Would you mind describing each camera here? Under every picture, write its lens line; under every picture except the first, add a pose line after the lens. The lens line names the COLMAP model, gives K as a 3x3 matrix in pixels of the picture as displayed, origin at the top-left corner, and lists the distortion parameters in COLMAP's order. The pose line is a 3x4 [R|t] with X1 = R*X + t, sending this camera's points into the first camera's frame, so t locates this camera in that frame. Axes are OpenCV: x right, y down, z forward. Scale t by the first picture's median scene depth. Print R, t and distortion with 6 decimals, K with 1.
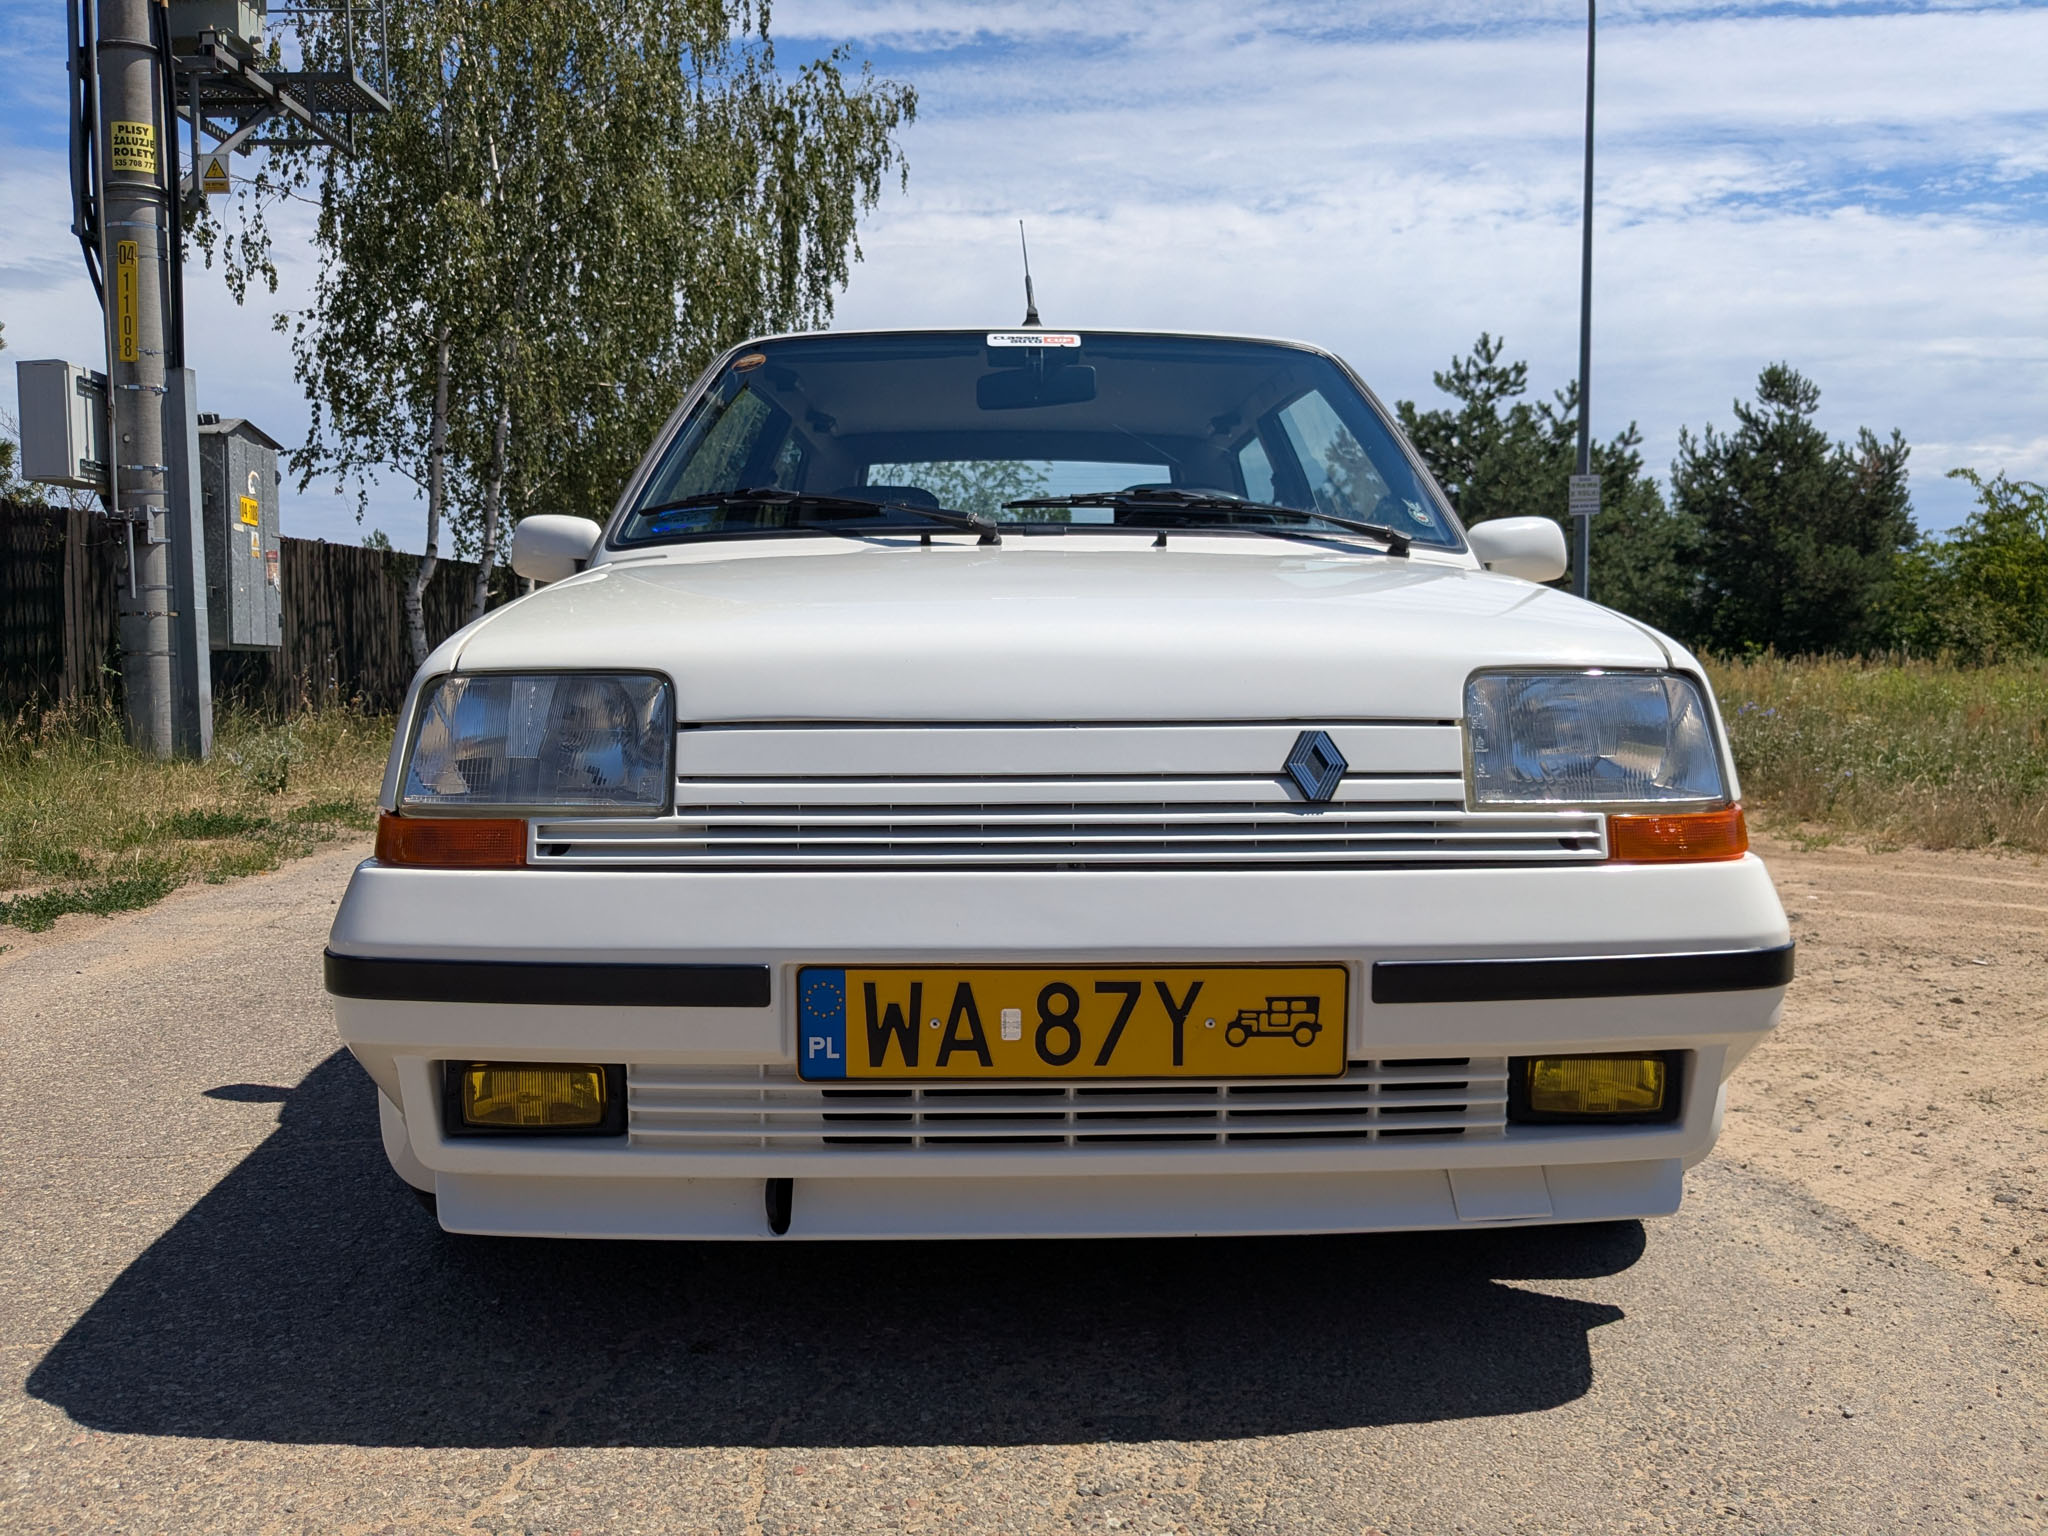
lens RADIAL K [[1623.7, 0, 1004.5], [0, 1623.7, 698.8], [0, 0, 1]] dist [0.043919, -0.079232]
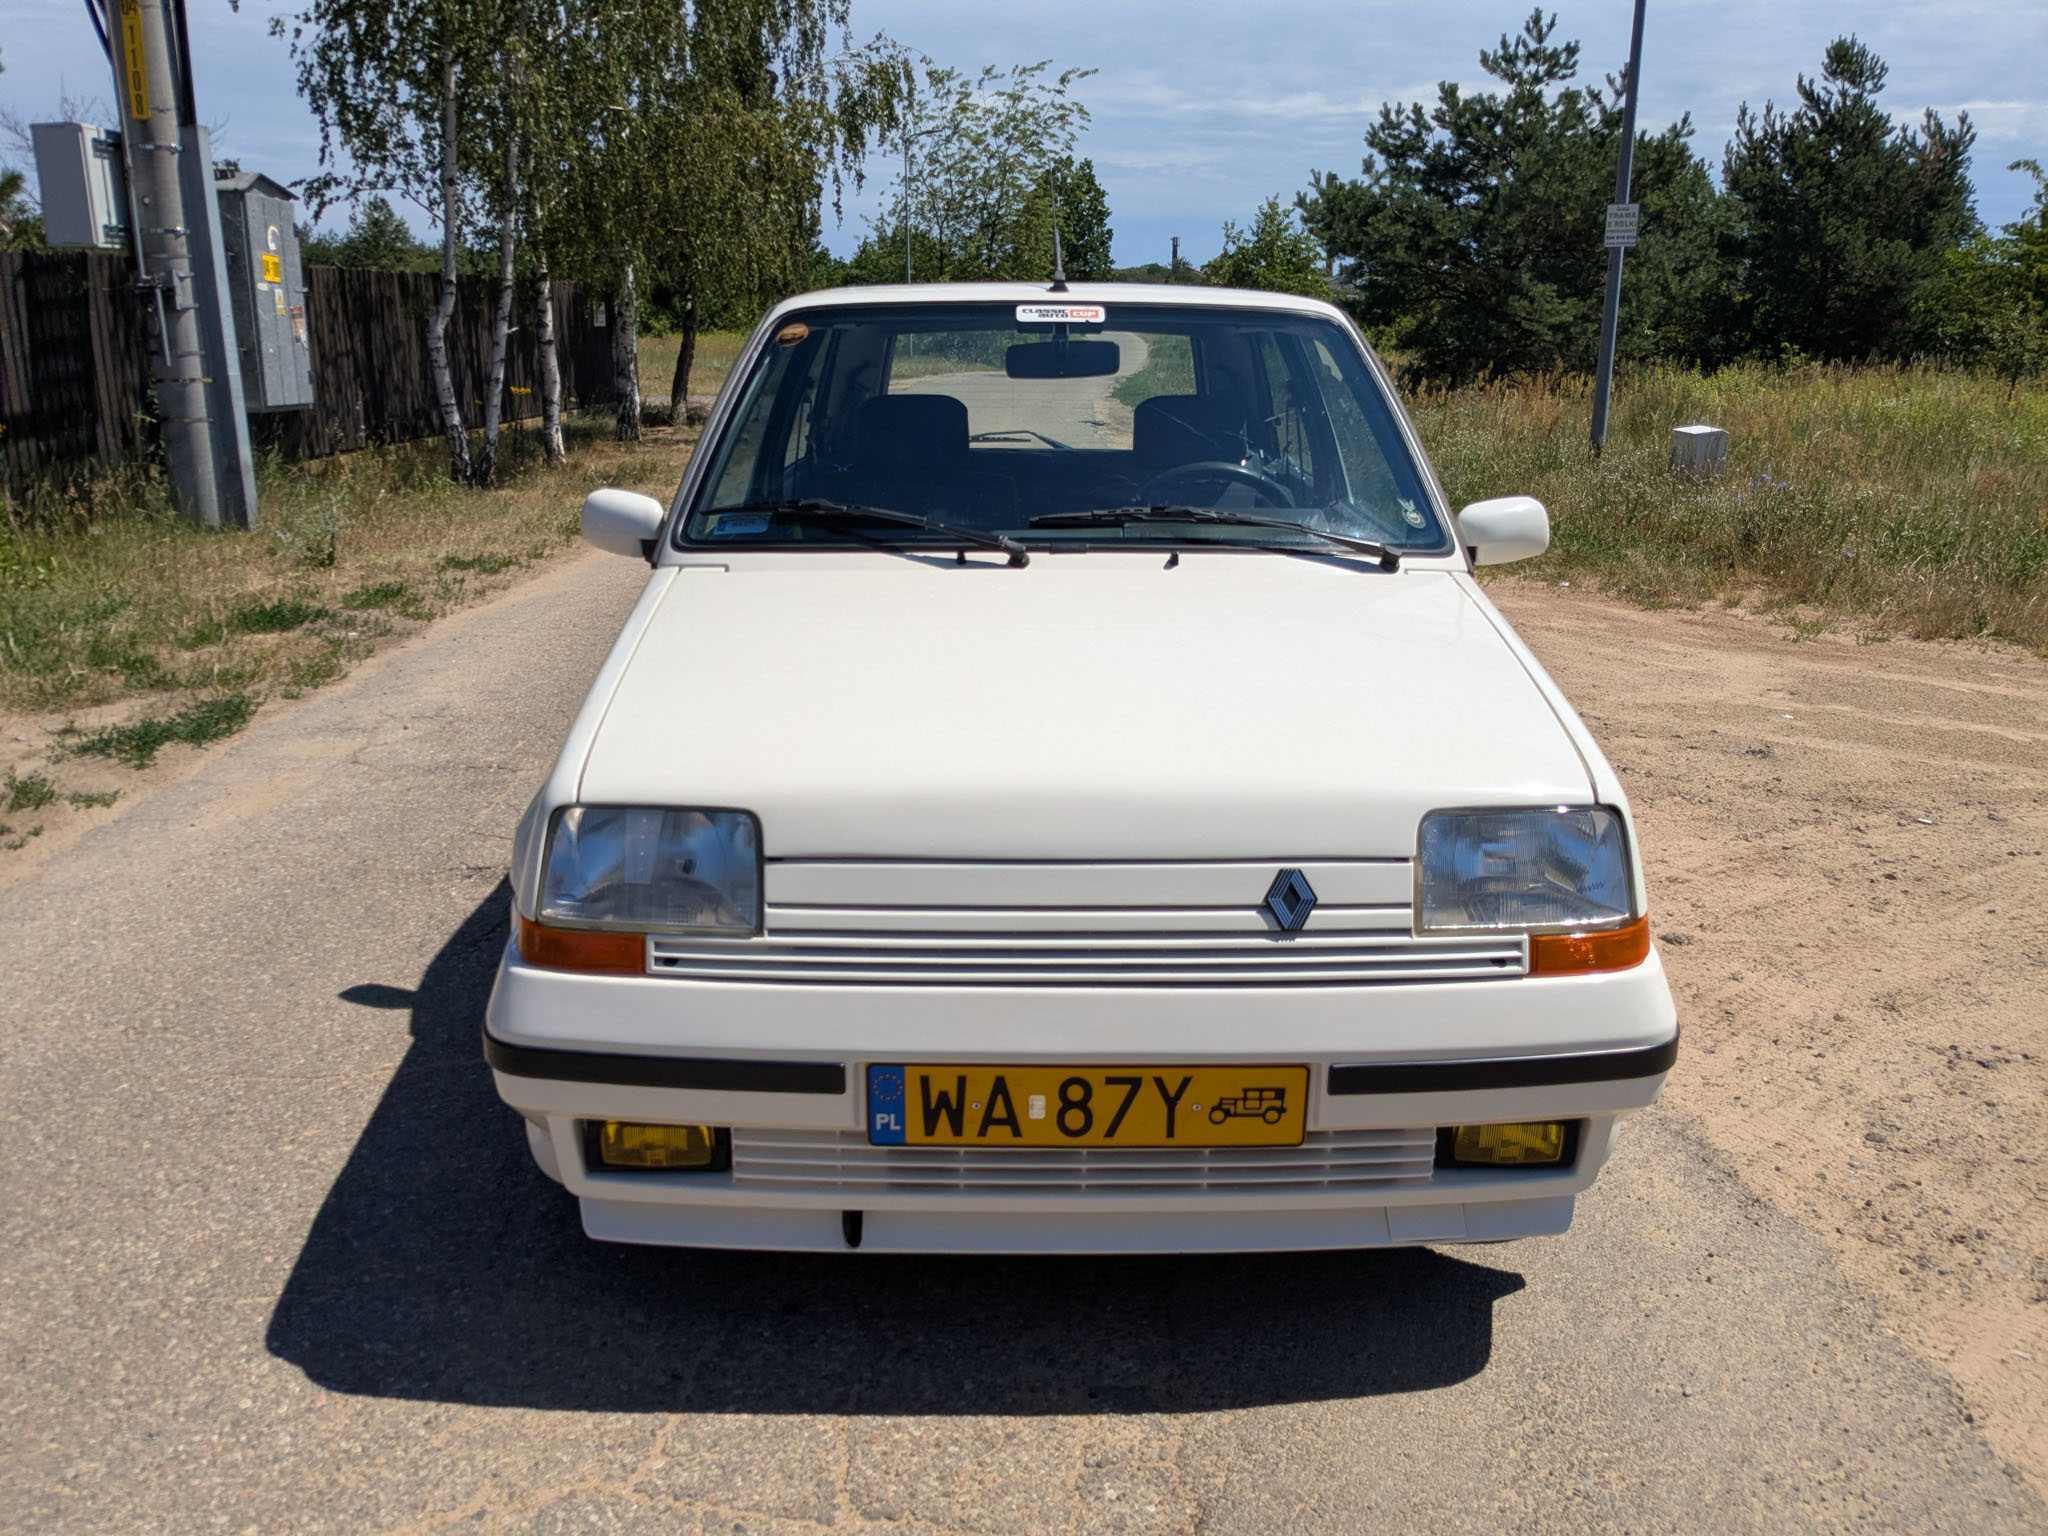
lens RADIAL K [[1623.7, 0, 995.8], [0, 1623.7, 694.7], [0, 0, 1]] dist [0.043919, -0.079232]
pose [[0.999850, 0.008686, -0.015010, -0.009857], [-0.005667, 0.981665, 0.190531, -0.288418], [0.016390, -0.190417, 0.981566, -0.139505]]
